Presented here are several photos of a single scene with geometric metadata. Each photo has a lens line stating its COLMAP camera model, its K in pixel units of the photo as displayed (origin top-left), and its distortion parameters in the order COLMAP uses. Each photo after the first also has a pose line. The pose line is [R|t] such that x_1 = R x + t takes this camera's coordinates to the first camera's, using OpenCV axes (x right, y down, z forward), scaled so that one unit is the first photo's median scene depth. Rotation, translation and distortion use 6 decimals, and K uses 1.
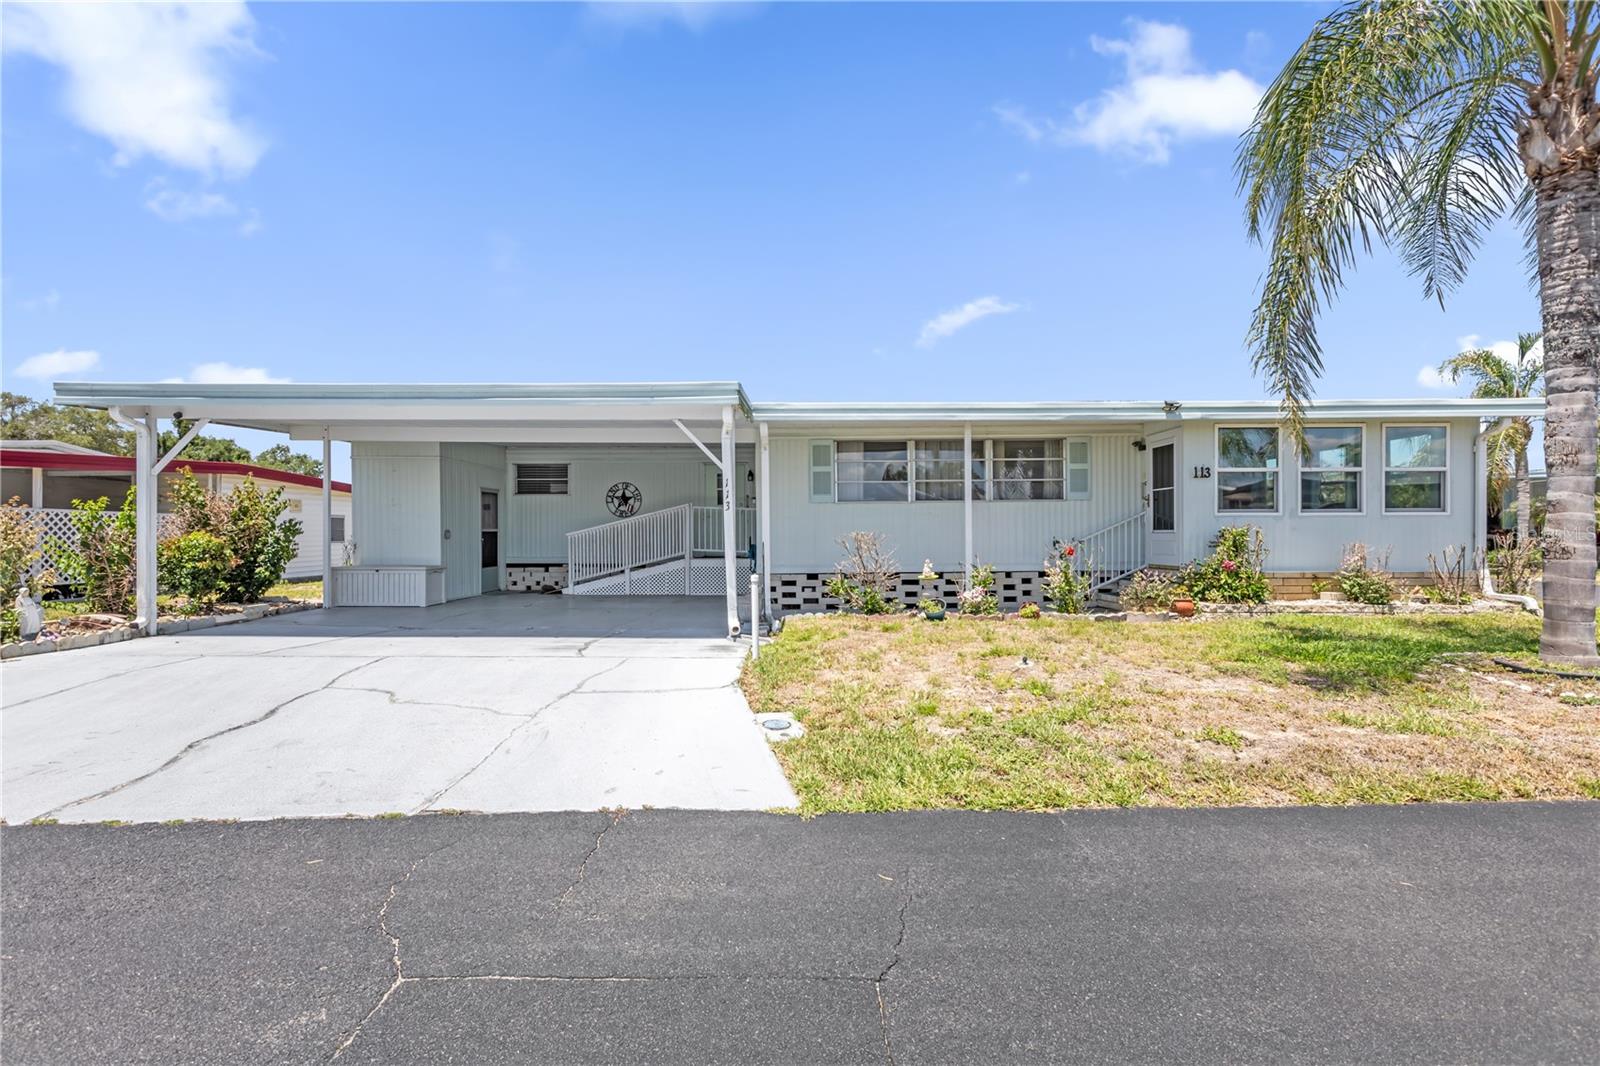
lens RADIAL K [[713.4, 0, 794.5], [0, 713.4, 537.6], [0, 0, 1]] dist [-0.000461, -0.001802]
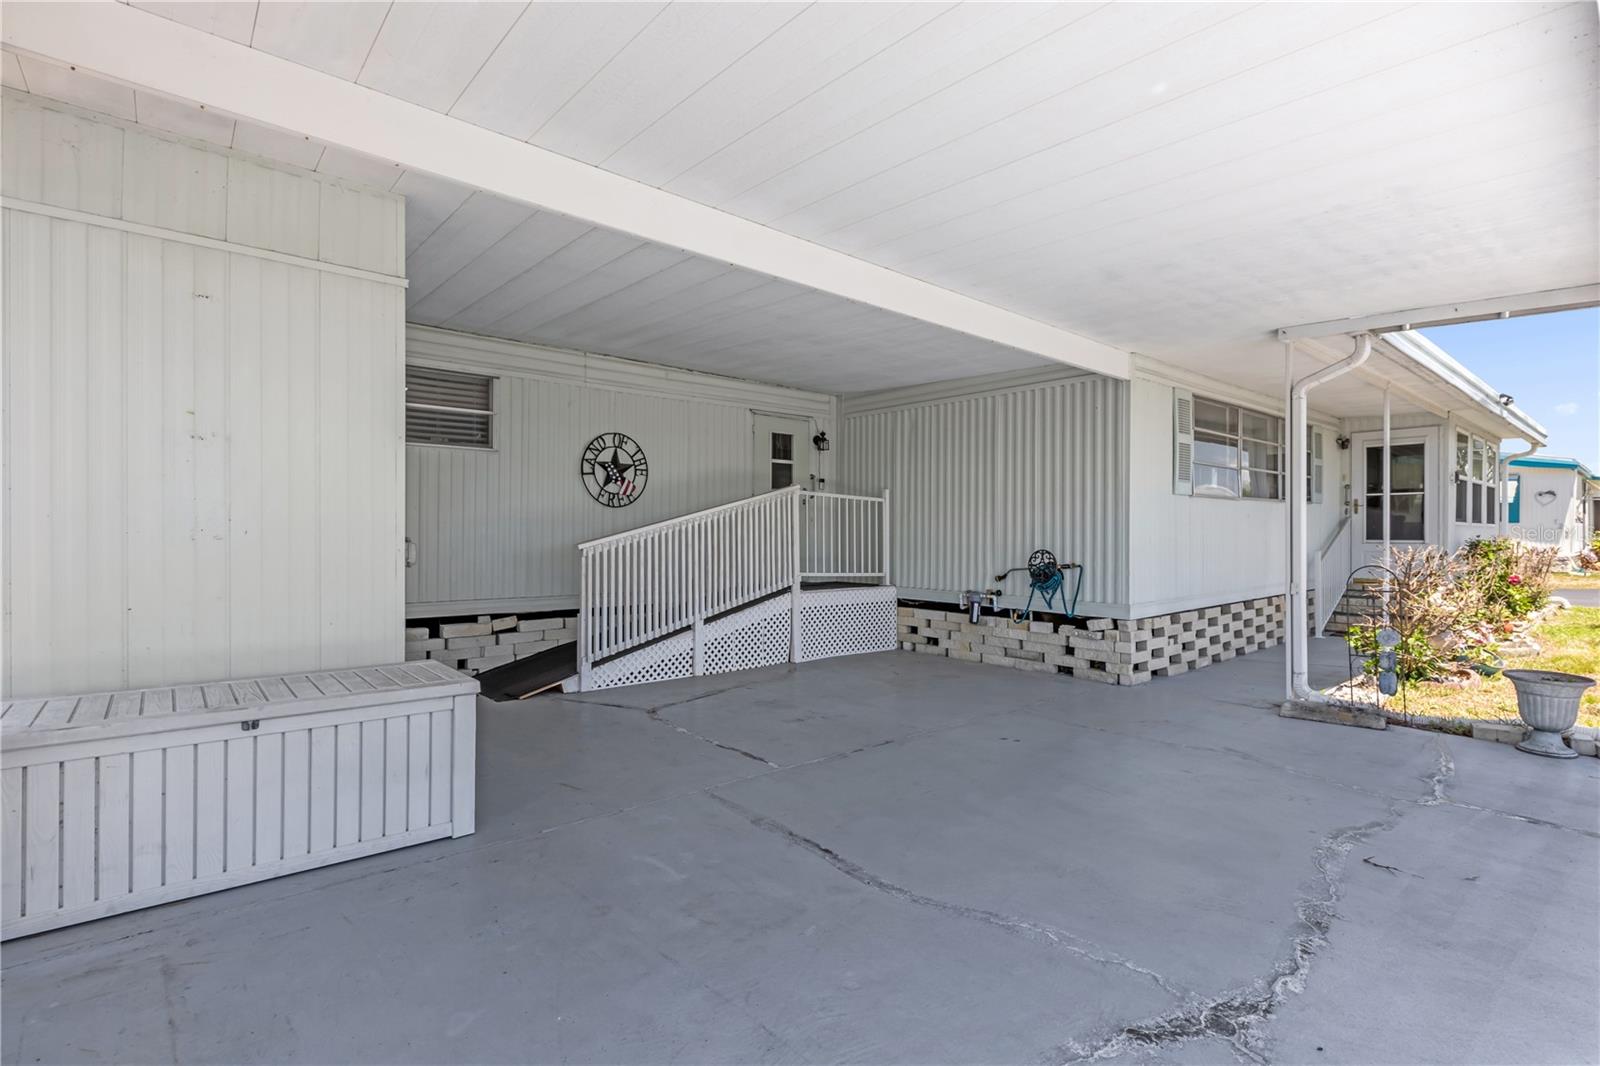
lens RADIAL K [[742.0, 0, 796.1], [0, 742.0, 535.0], [0, 0, 1]] dist [-0.003622, -0.000837]
pose [[0.764101, 0.001464, 0.645095, -0.464323], [-0.000751, 0.999999, -0.001379, -0.009732], [-0.645096, 0.000569, 0.764101, 0.554916]]
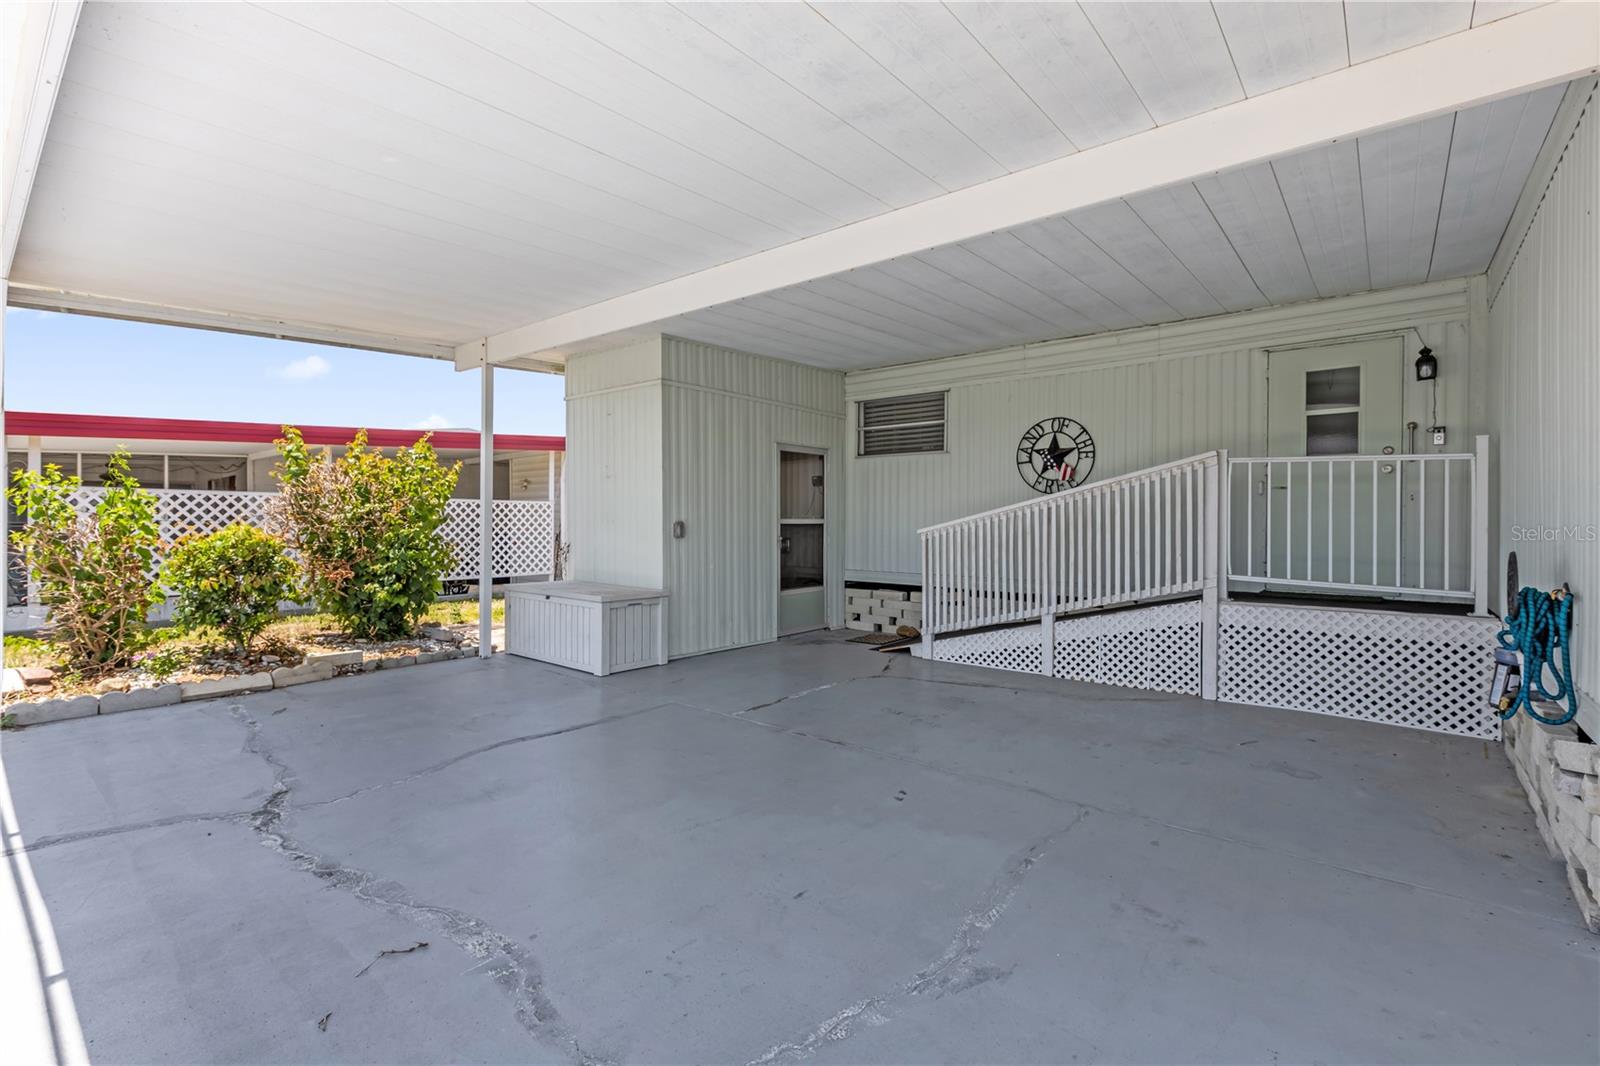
lens RADIAL K [[713.4, 0, 799.2], [0, 713.4, 531.1], [0, 0, 1]] dist [-0.000461, -0.001802]
pose [[0.774836, 0.009885, -0.632085, -0.077403], [-0.007434, 0.999951, 0.006526, -0.006423], [0.632119, -0.000358, 0.774871, 0.545502]]
